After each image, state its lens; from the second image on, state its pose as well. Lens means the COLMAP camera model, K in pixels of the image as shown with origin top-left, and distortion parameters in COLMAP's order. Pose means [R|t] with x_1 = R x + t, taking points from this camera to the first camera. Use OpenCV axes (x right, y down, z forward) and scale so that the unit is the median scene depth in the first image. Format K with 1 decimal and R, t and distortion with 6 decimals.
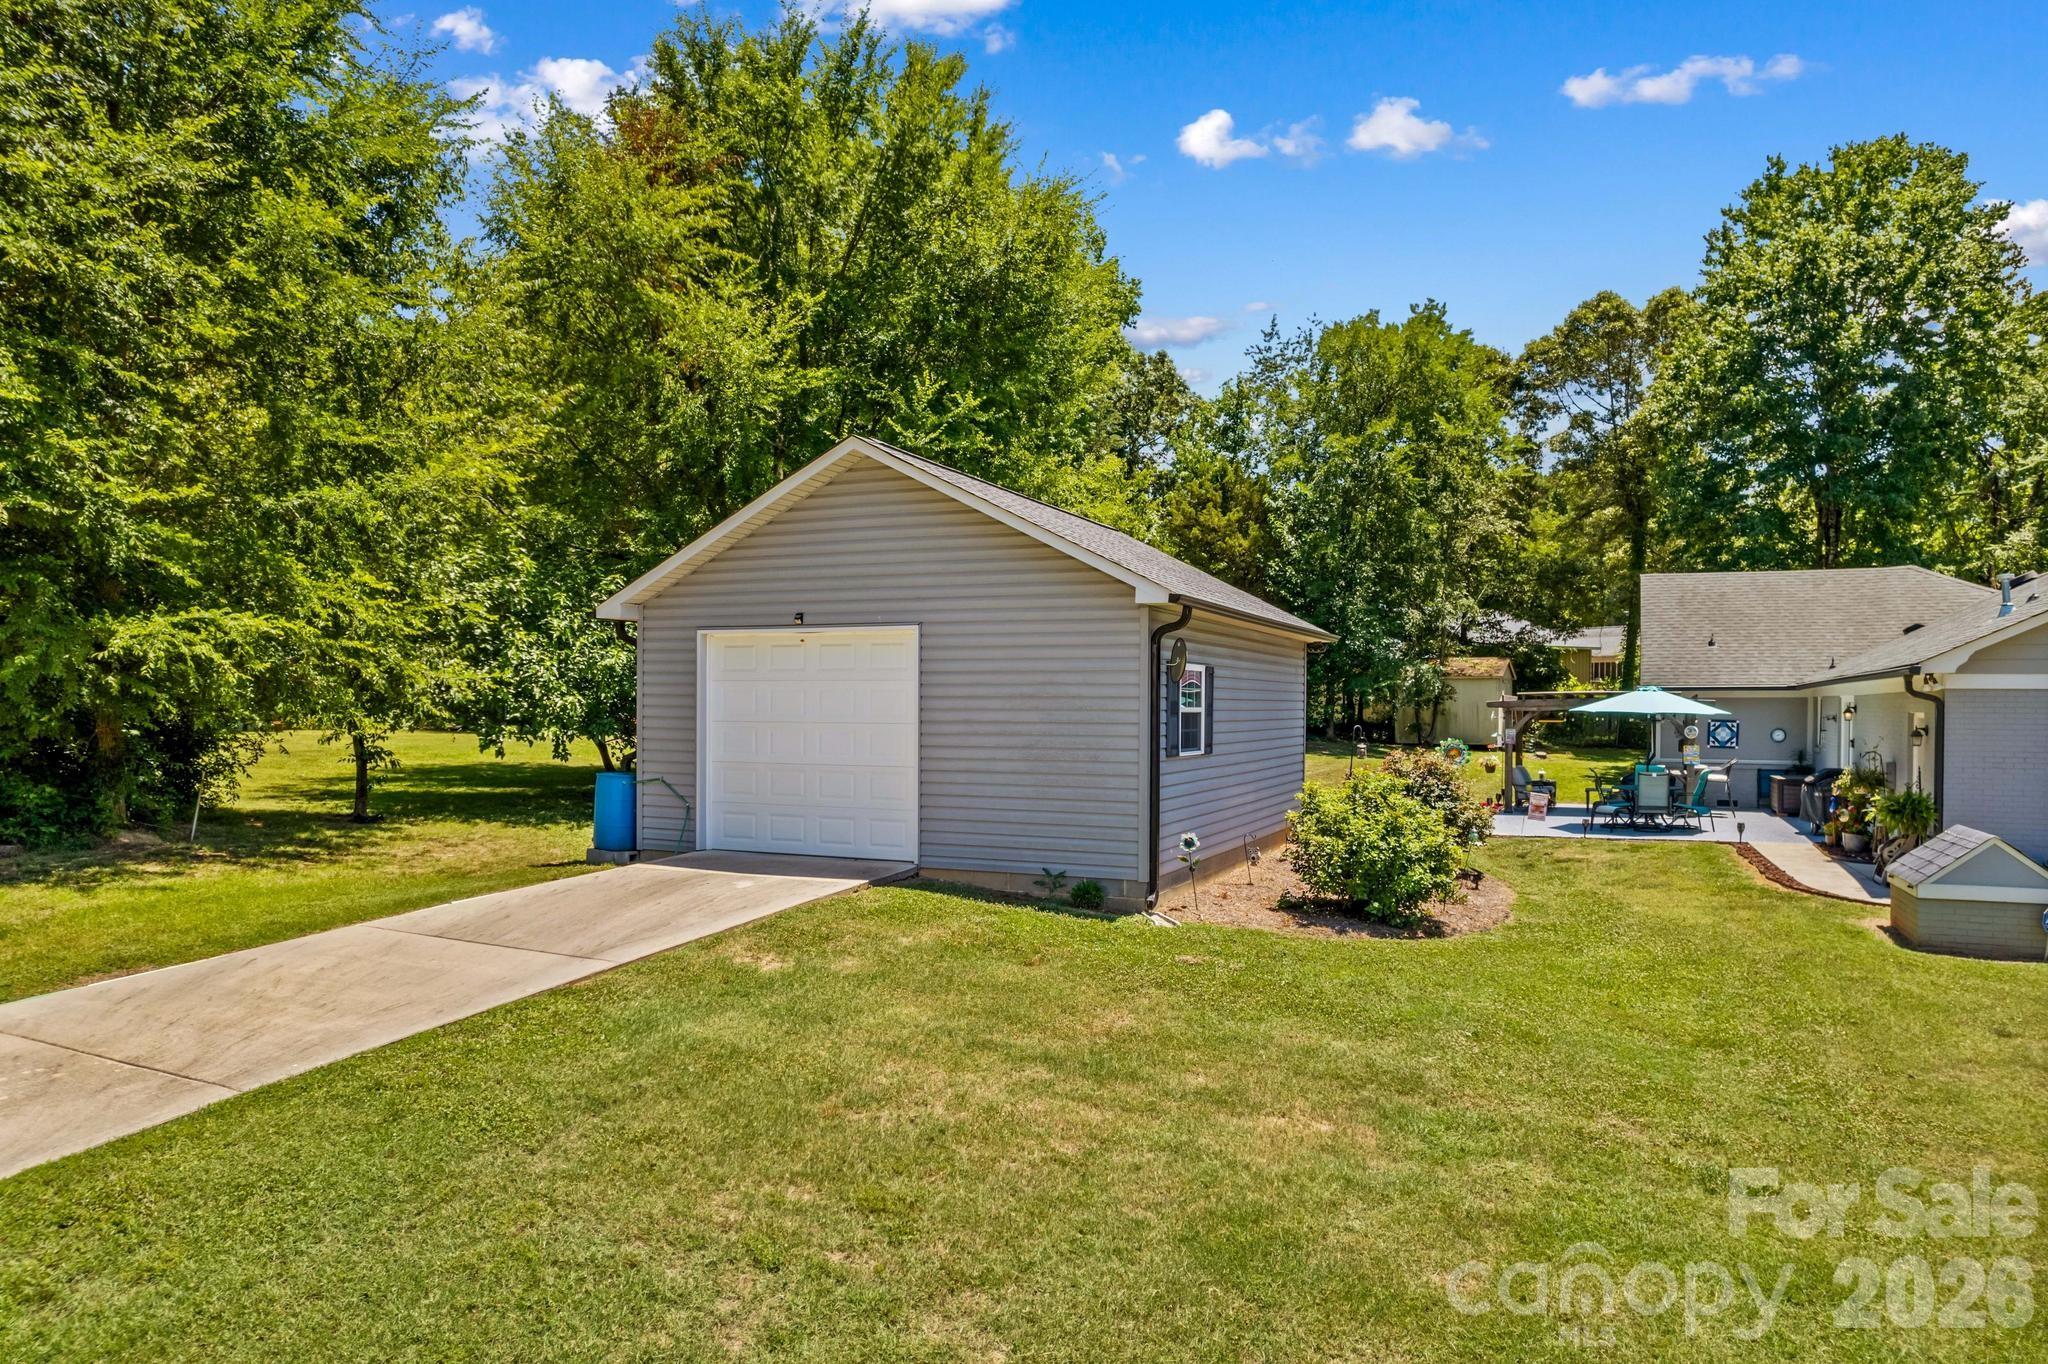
lens RADIAL K [[1349.0, 0, 995.2], [0, 1349.0, 676.1], [0, 0, 1]] dist [-0.081908, 0.075255]
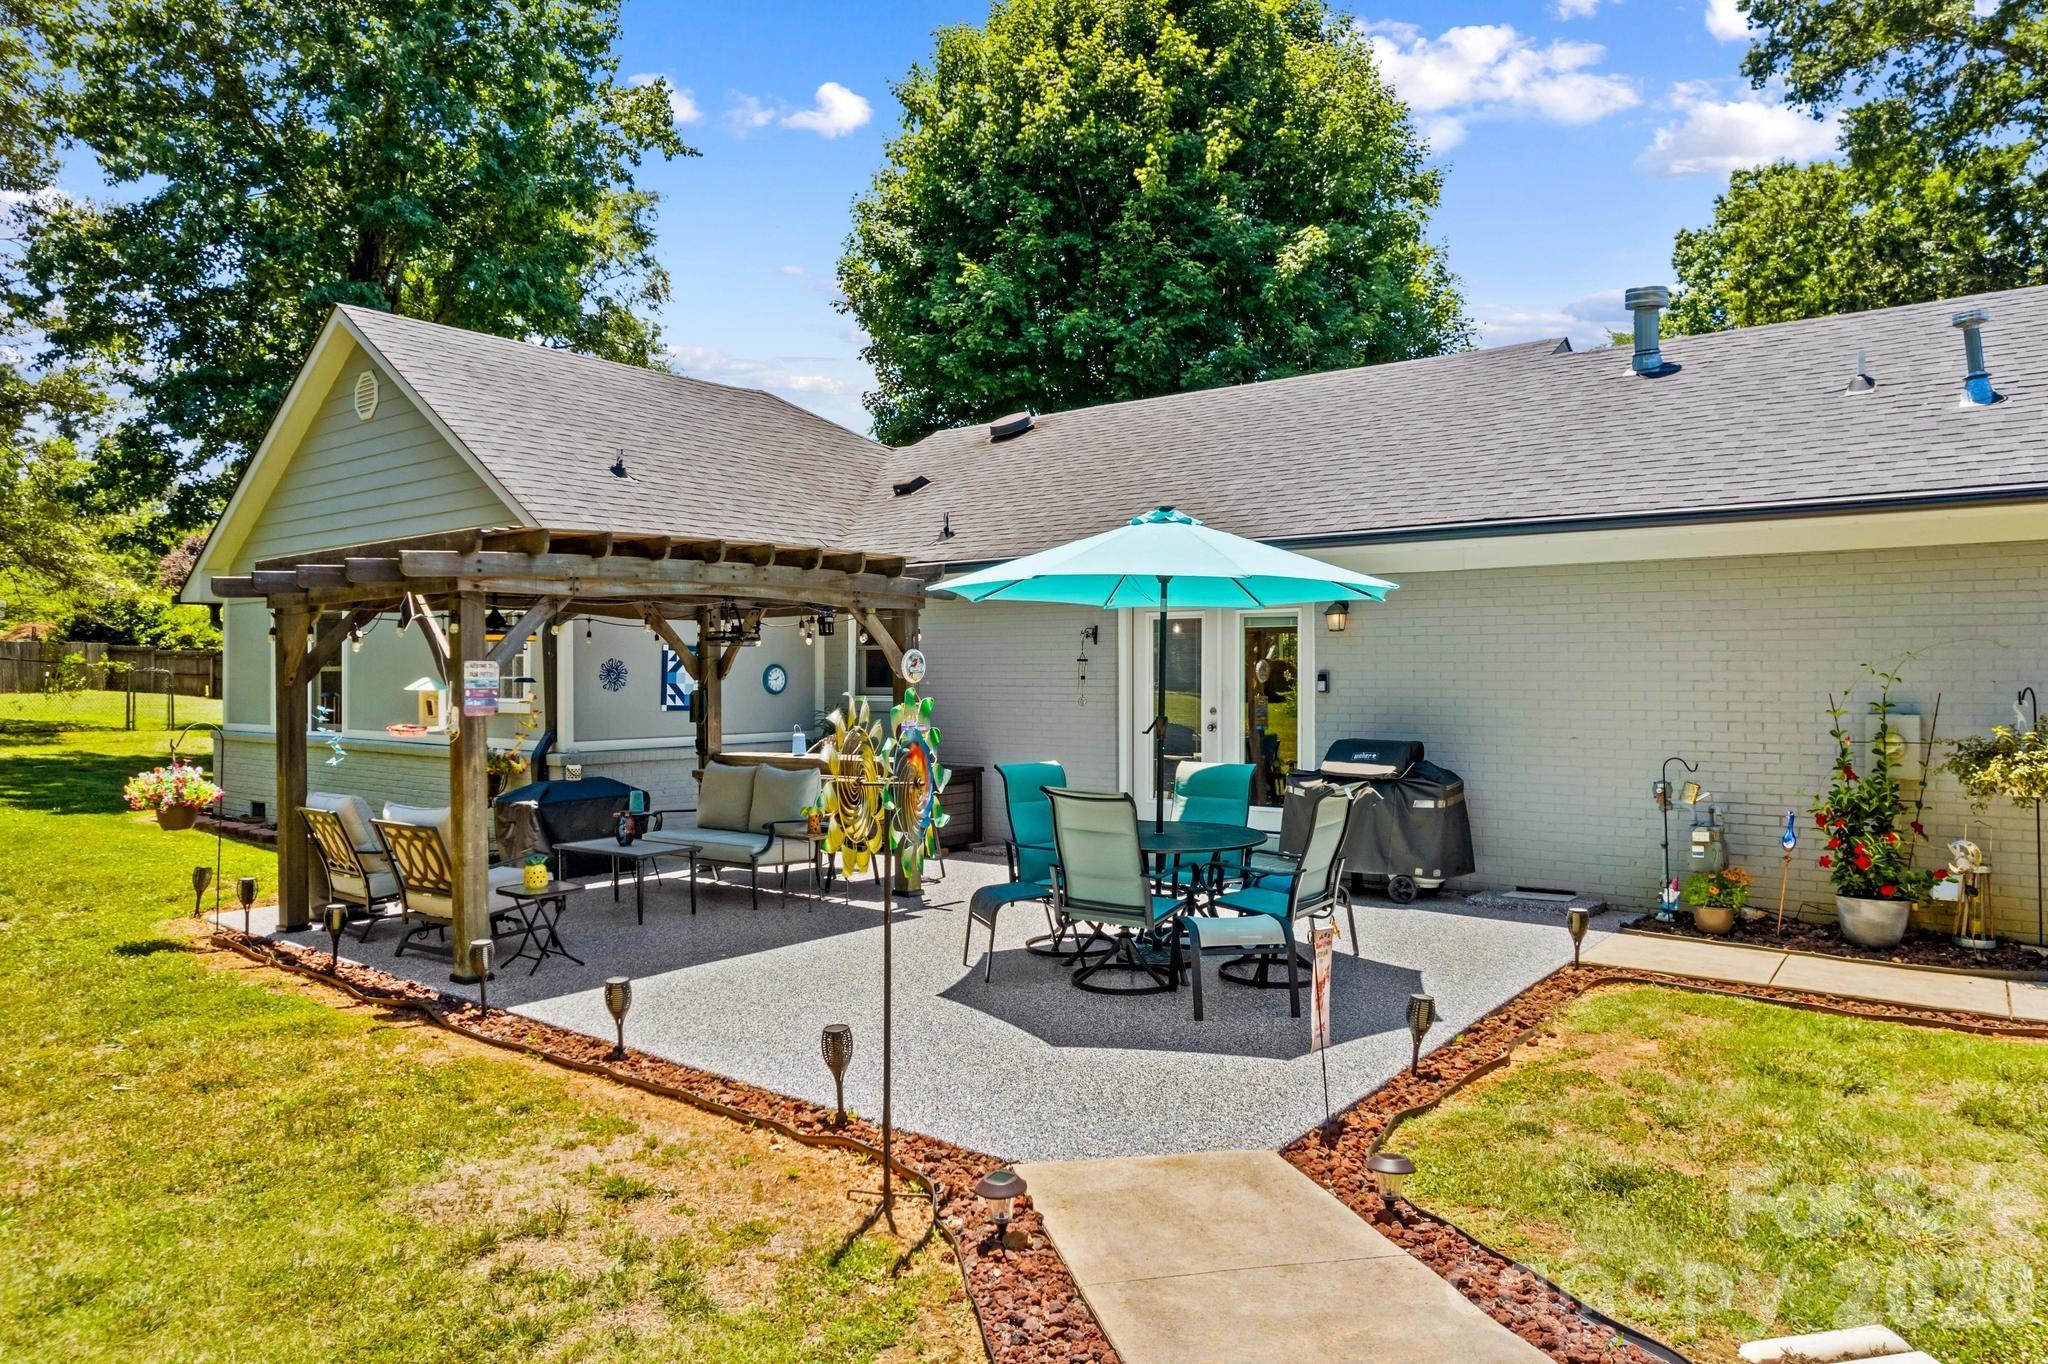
lens RADIAL K [[1334.2, 0, 1024.0], [0, 1334.2, 682.0], [0, 0, 1]] dist [-0.062350, 0.041191]
pose [[0.210191, -0.011894, 0.977588, 0.094515], [-0.017962, 0.999710, 0.016026, 0.023083], [-0.977495, -0.020927, 0.209916, 0.514594]]
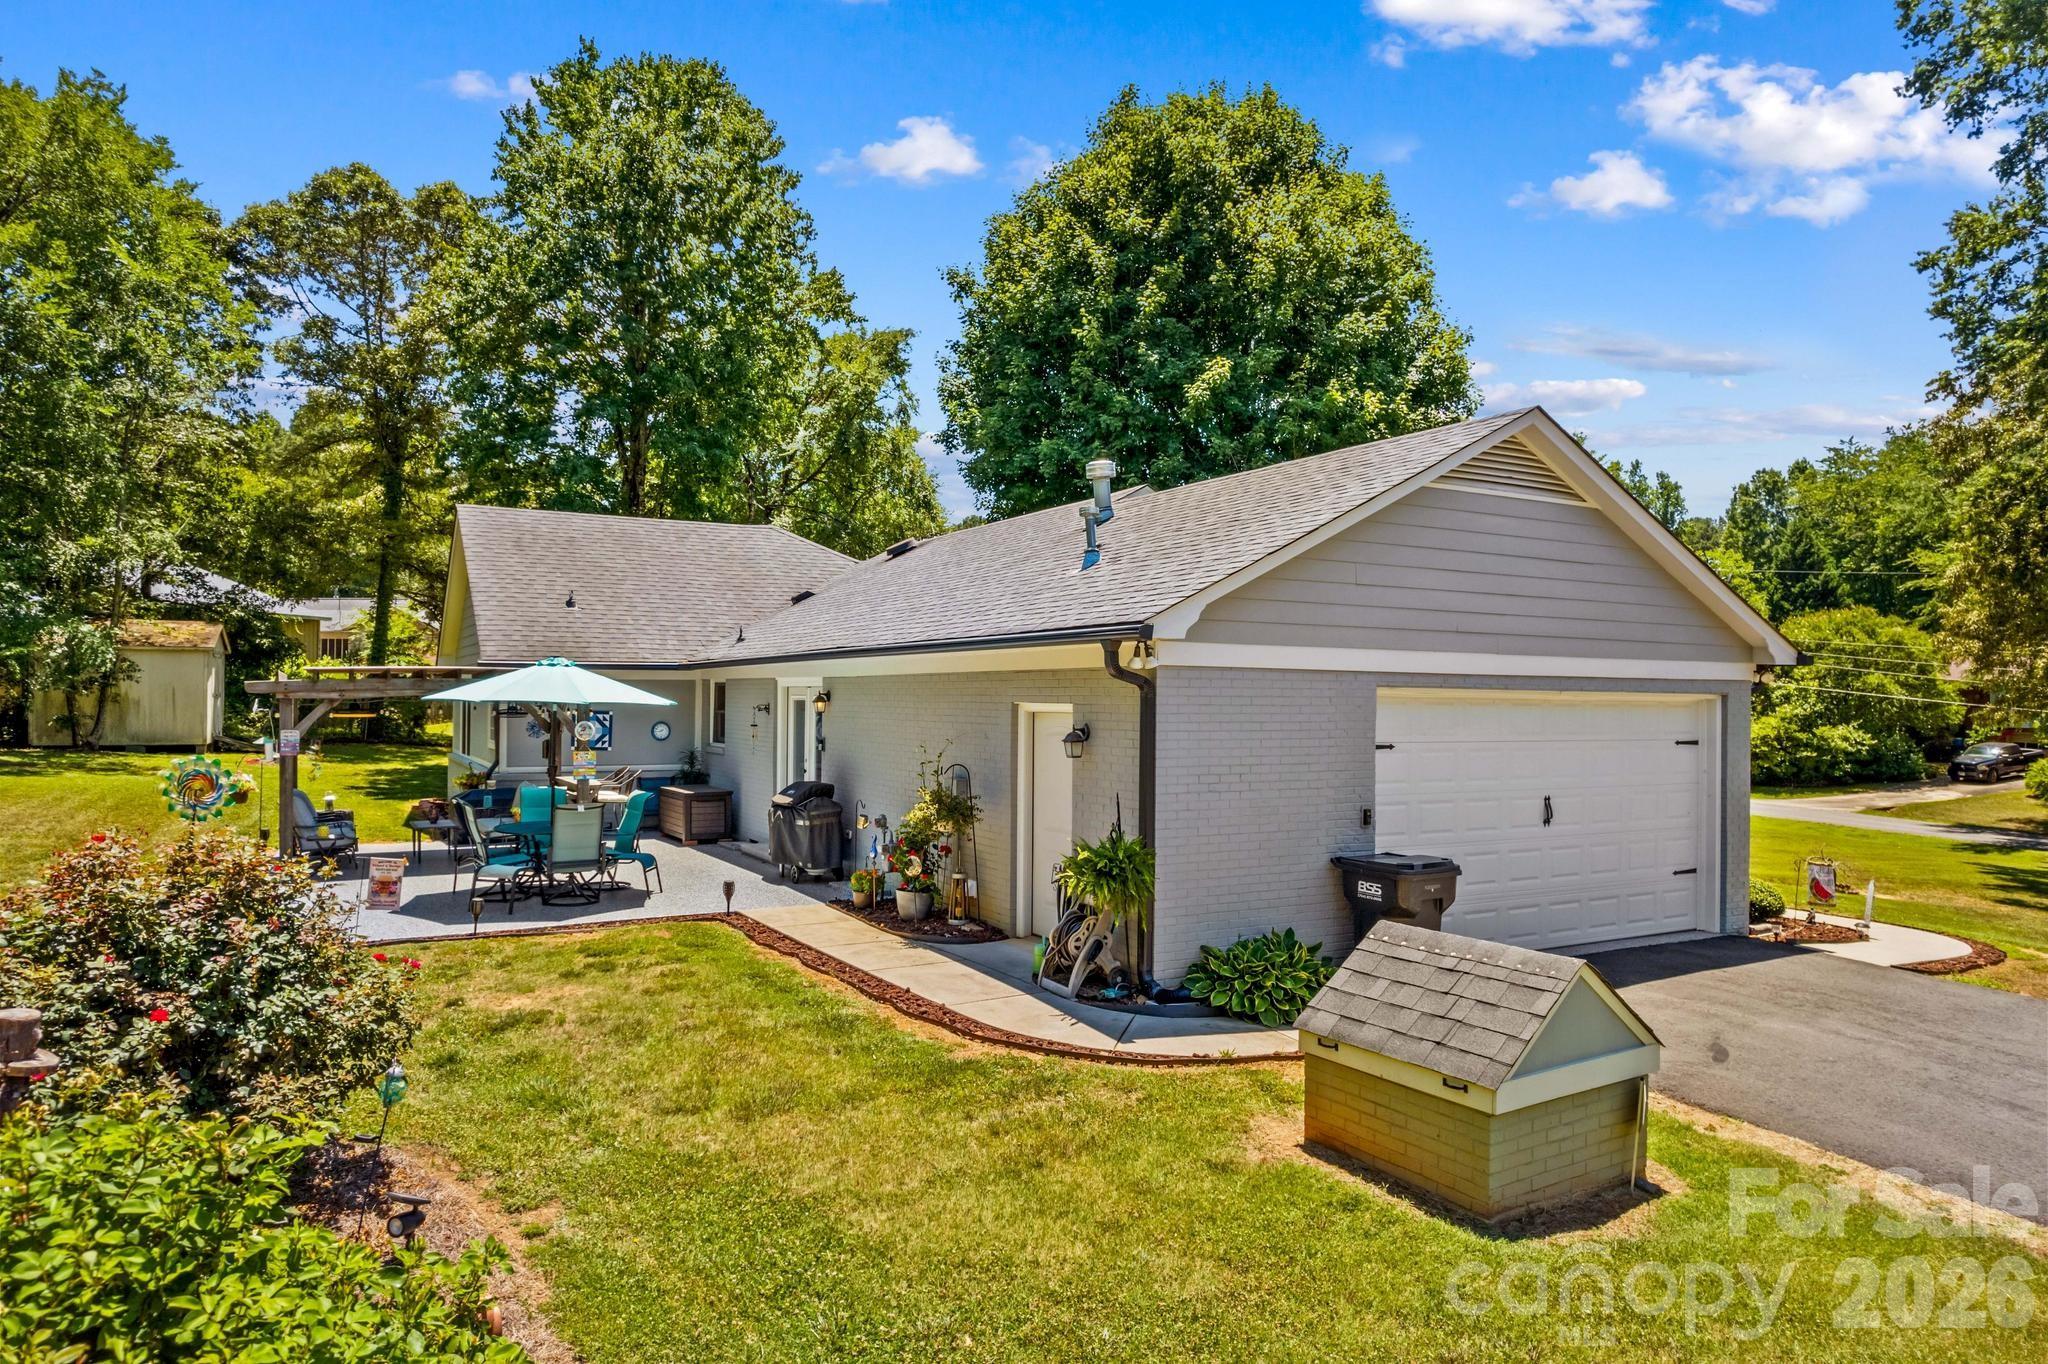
lens RADIAL K [[1301.3, 0, 1021.9], [0, 1301.3, 706.5], [0, 0, 1]] dist [-0.070574, 0.065045]
pose [[0.574629, -0.005705, 0.818394, 0.072326], [-0.022758, 0.999478, 0.022947, 0.006067], [-0.818097, -0.031811, 0.574199, 0.263267]]
